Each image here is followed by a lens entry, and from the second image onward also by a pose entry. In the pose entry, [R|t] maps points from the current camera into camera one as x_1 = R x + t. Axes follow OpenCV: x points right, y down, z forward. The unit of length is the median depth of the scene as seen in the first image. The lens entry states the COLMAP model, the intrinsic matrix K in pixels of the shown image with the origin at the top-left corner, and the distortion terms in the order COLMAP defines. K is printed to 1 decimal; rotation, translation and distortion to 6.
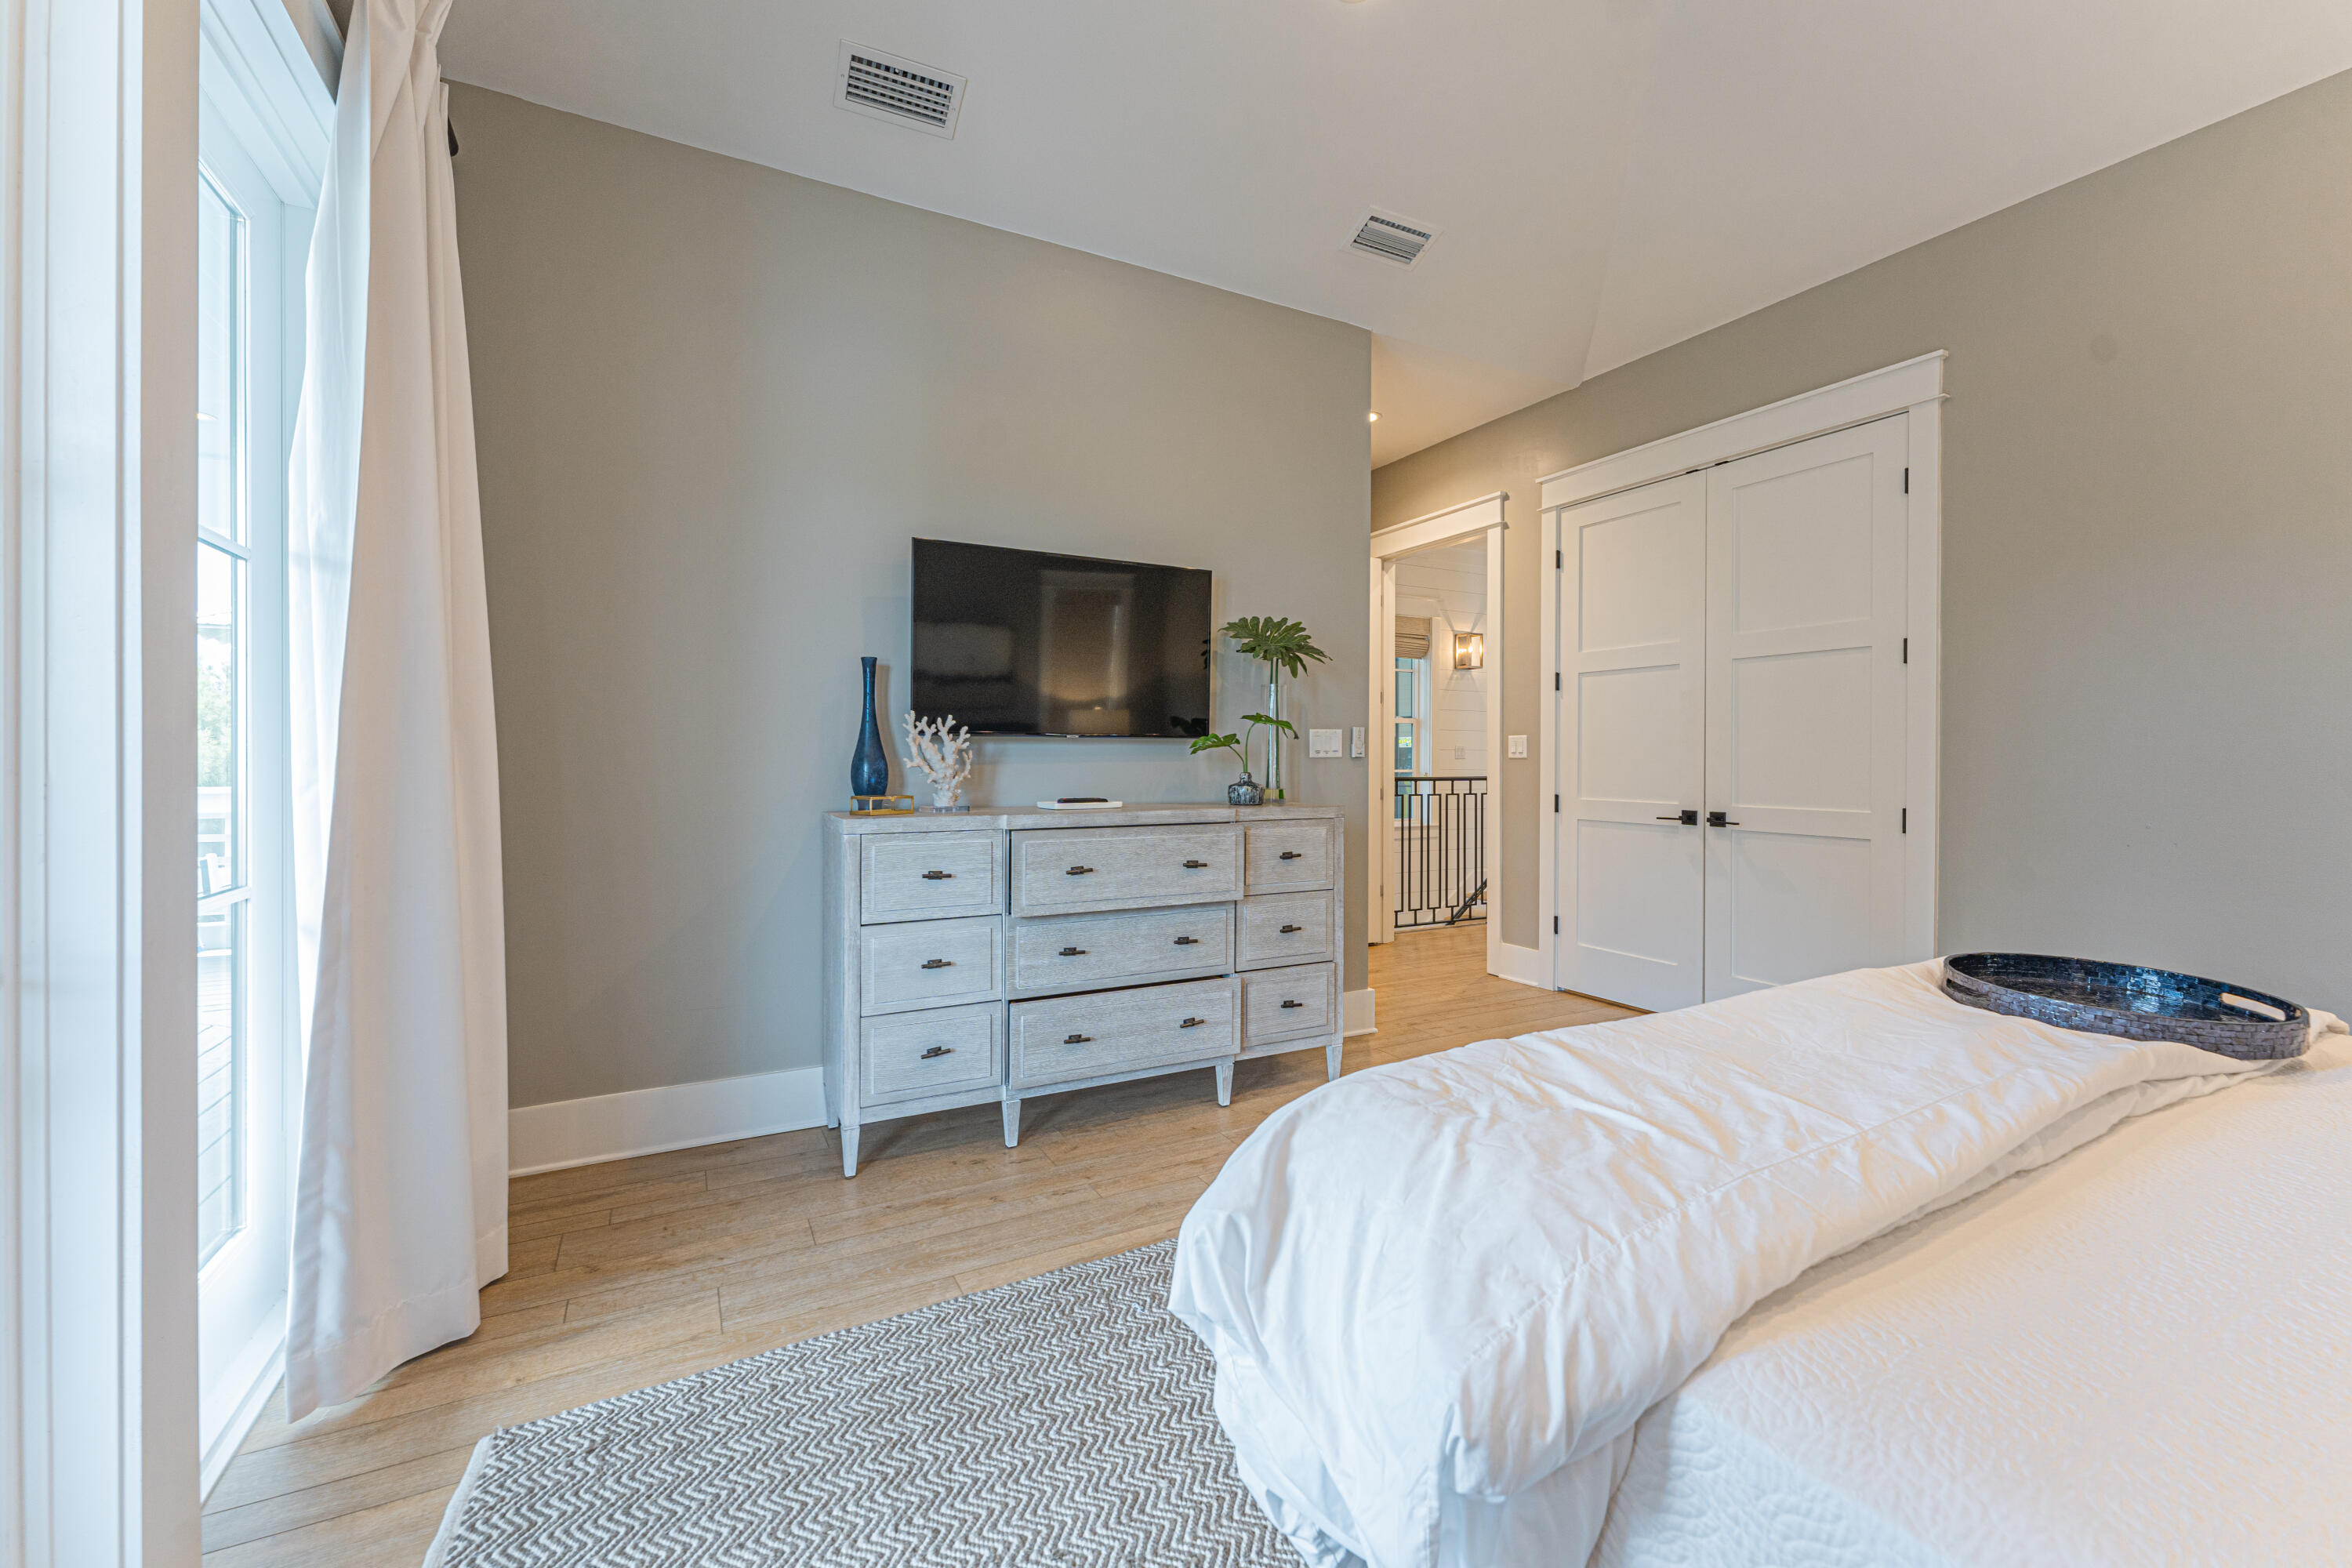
lens RADIAL K [[953.9, 0, 1162.3], [0, 953.9, 757.7], [0, 0, 1]] dist [0.001414, 0.000046]
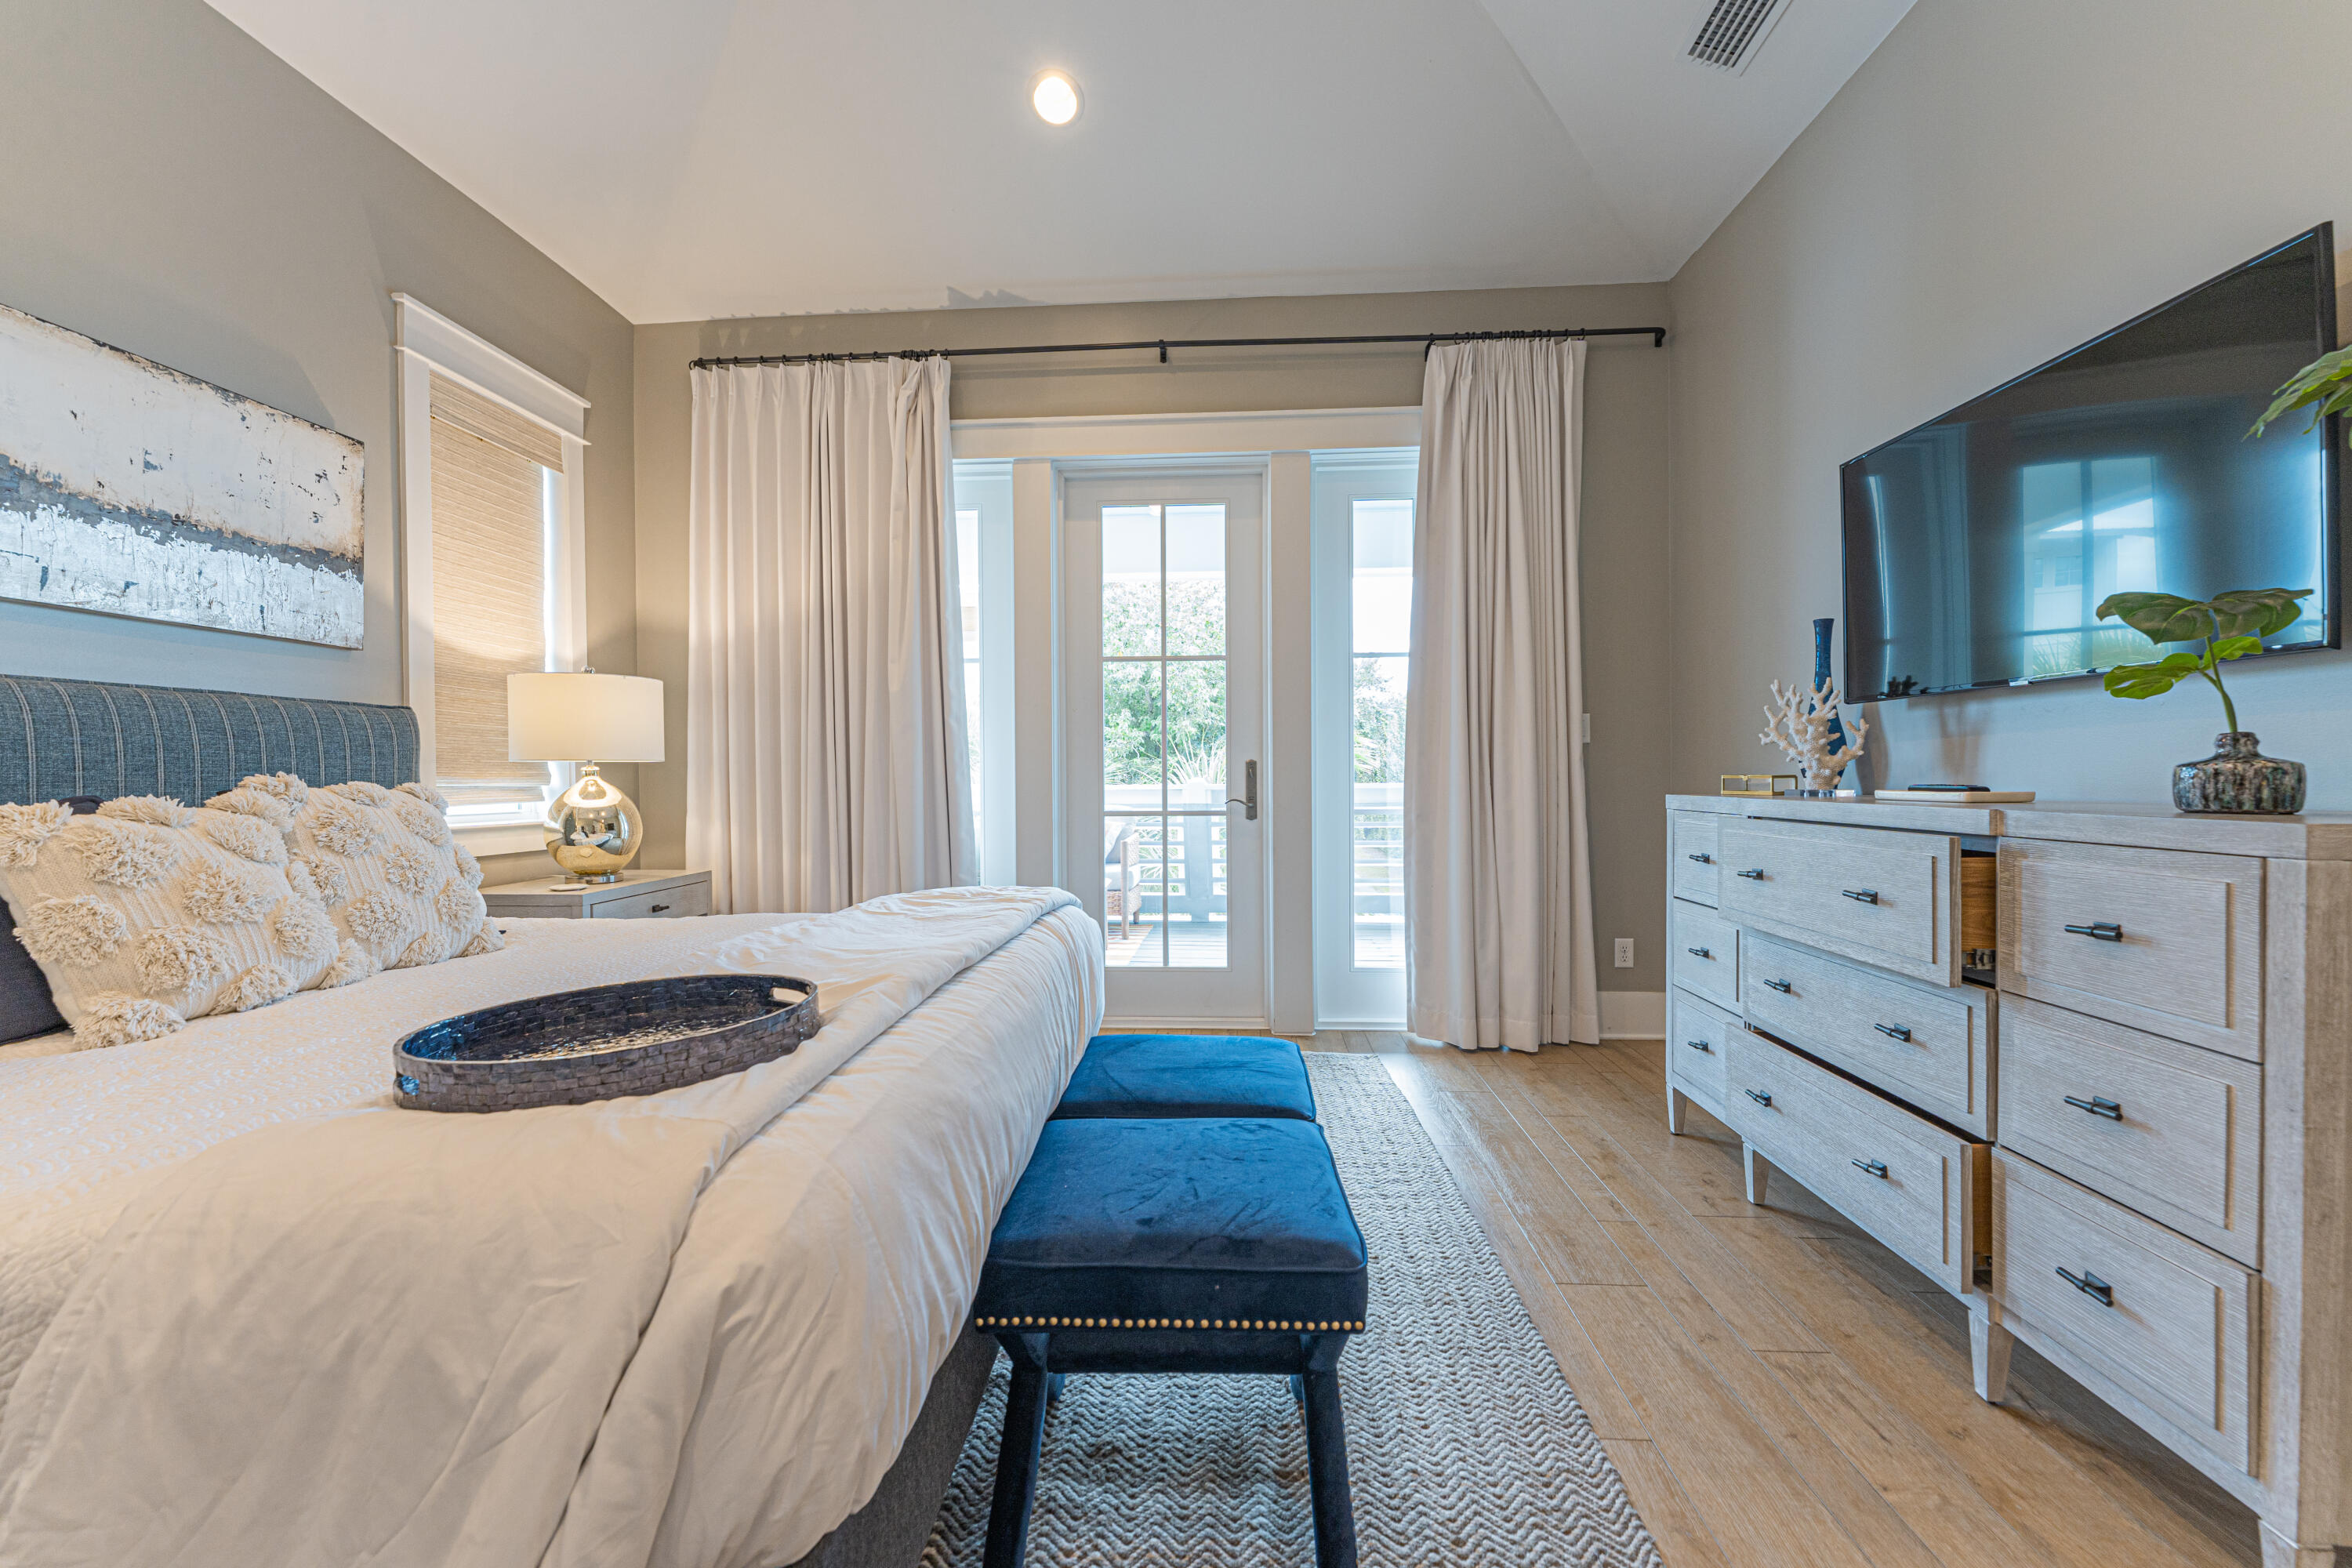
lens RADIAL K [[964.2, 0, 1171.9], [0, 964.2, 779.2], [0, 0, 1]] dist [0.000387, 0.000095]
pose [[-0.517954, 0.006765, -0.855381, 0.786930], [0.003738, 0.999977, 0.005645, 0.035910], [0.855400, -0.000273, -0.517968, 0.973624]]
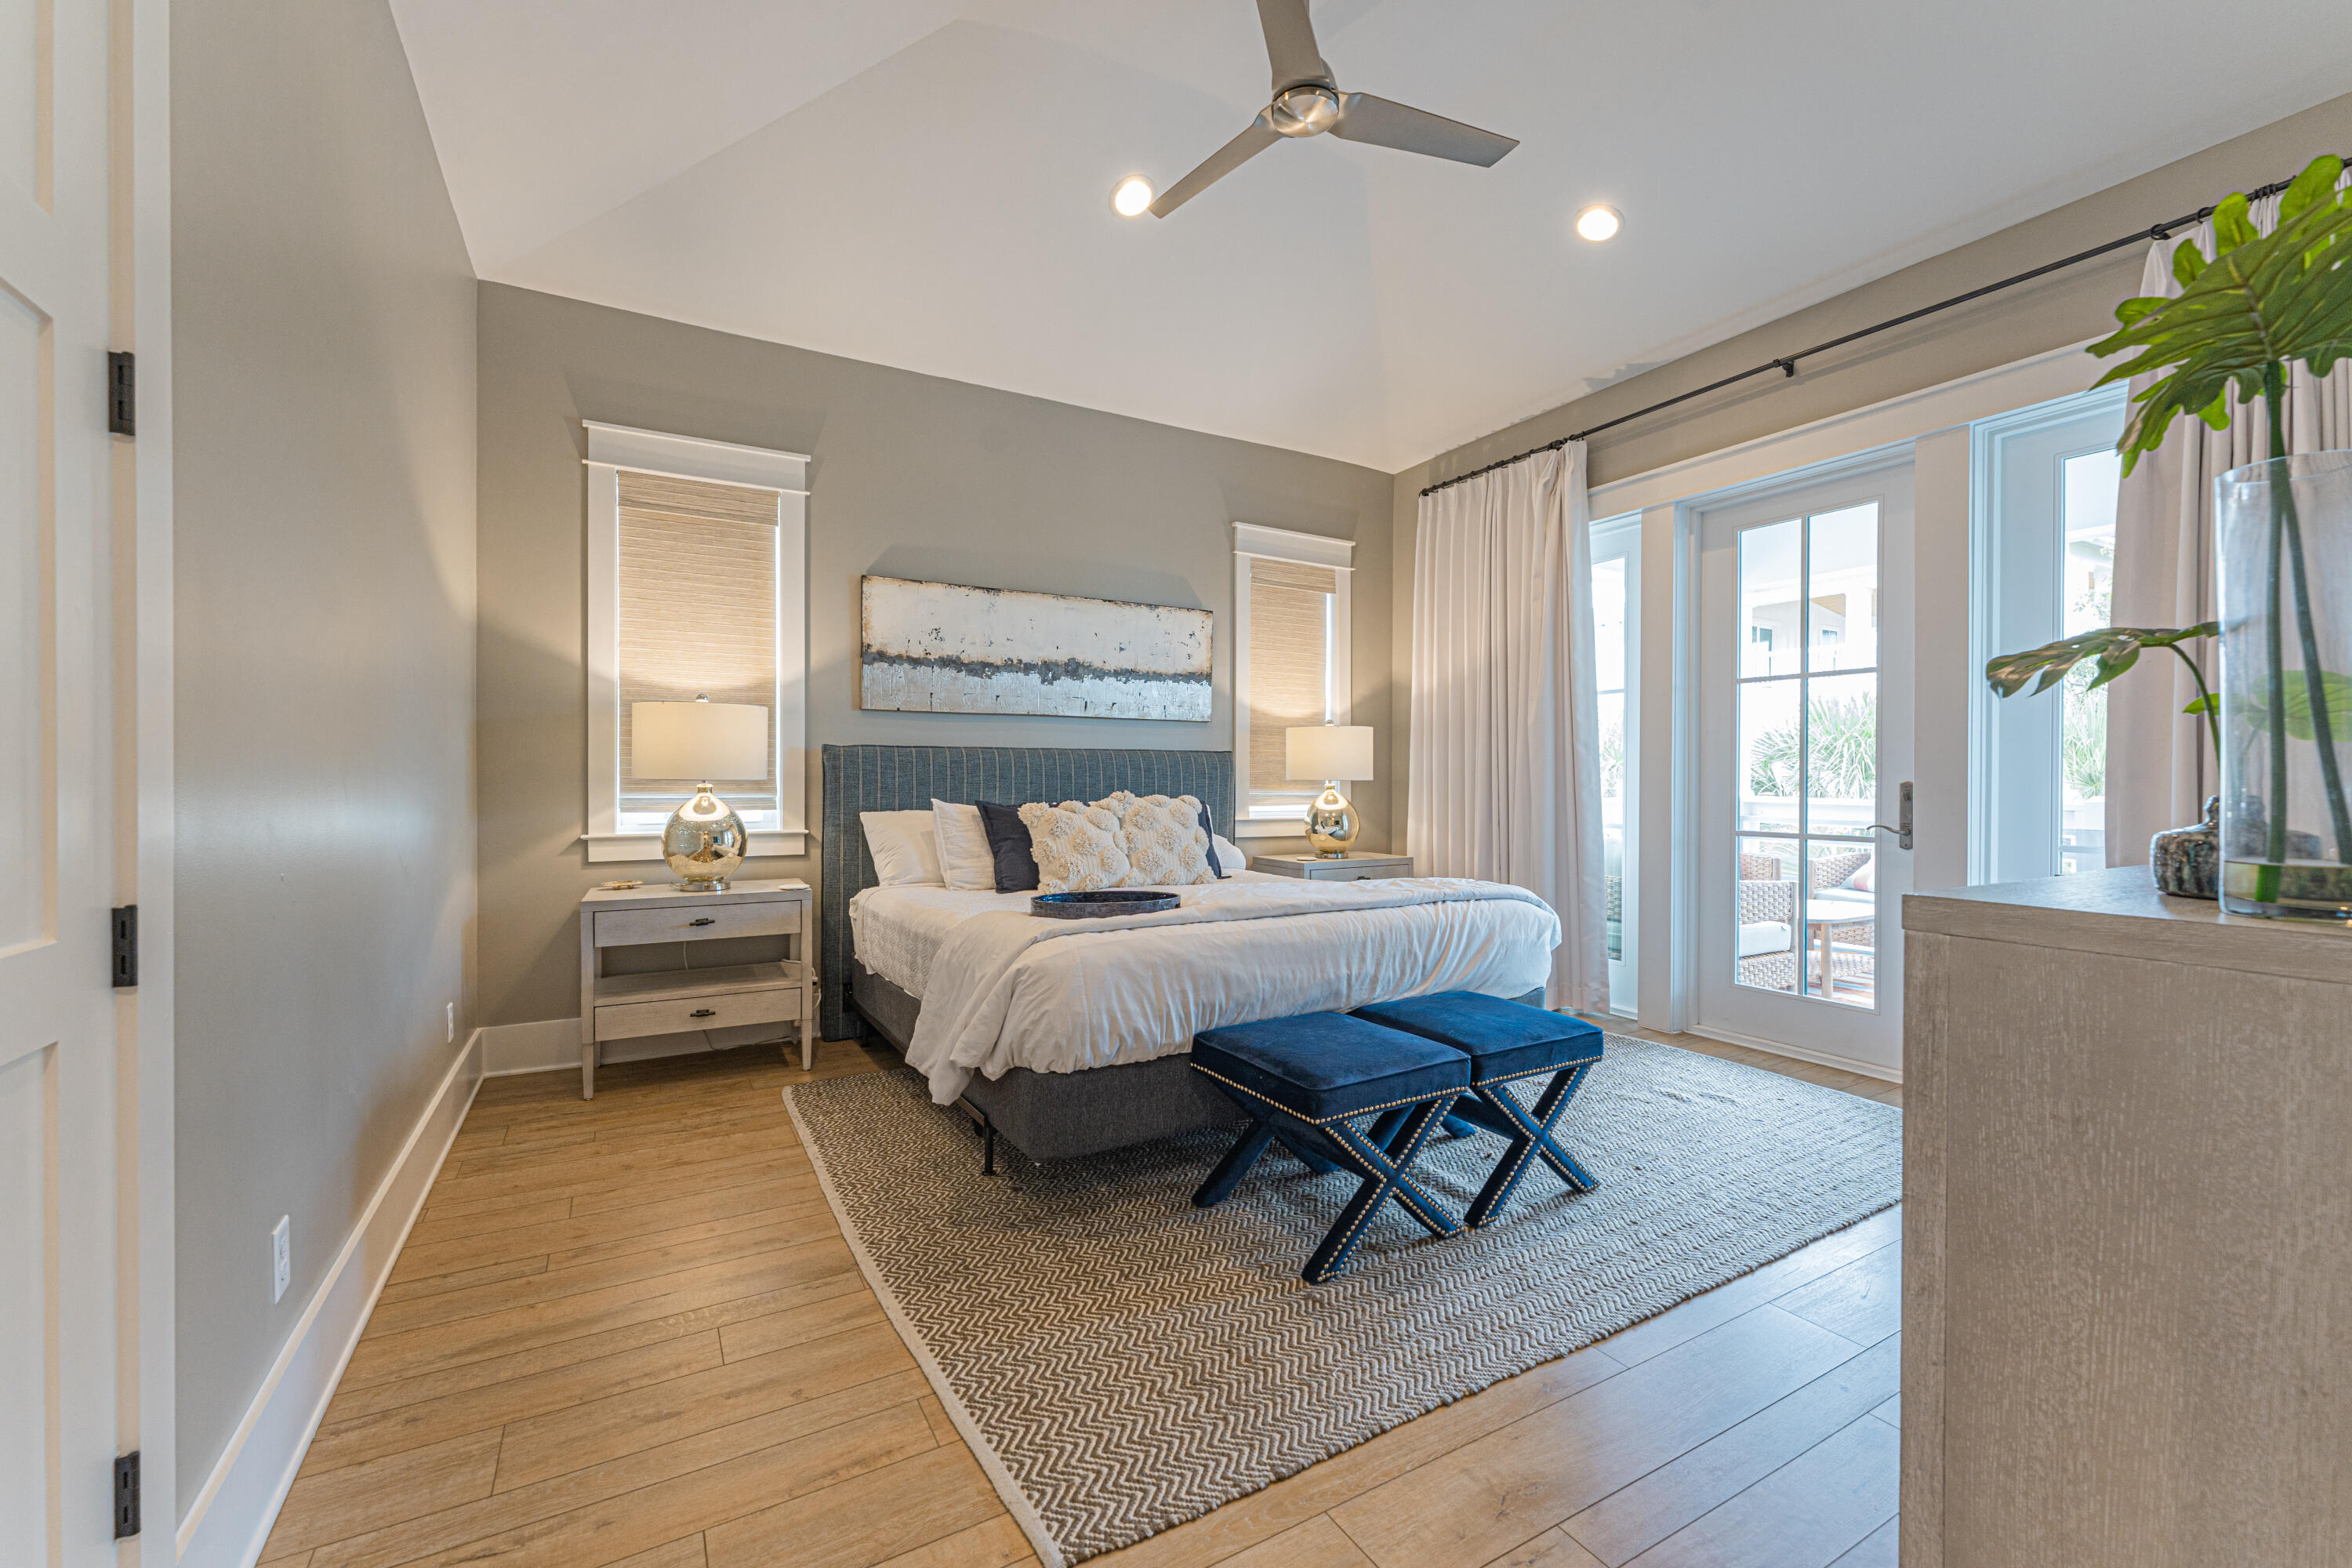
lens RADIAL K [[953.9, 0, 1162.3], [0, 953.9, 757.7], [0, 0, 1]] dist [0.001414, 0.000046]
pose [[-0.999501, -0.002755, -0.031464, 0.511645], [-0.002186, 0.999834, -0.018088, 0.007220], [0.031509, -0.018010, -0.999341, 1.600532]]
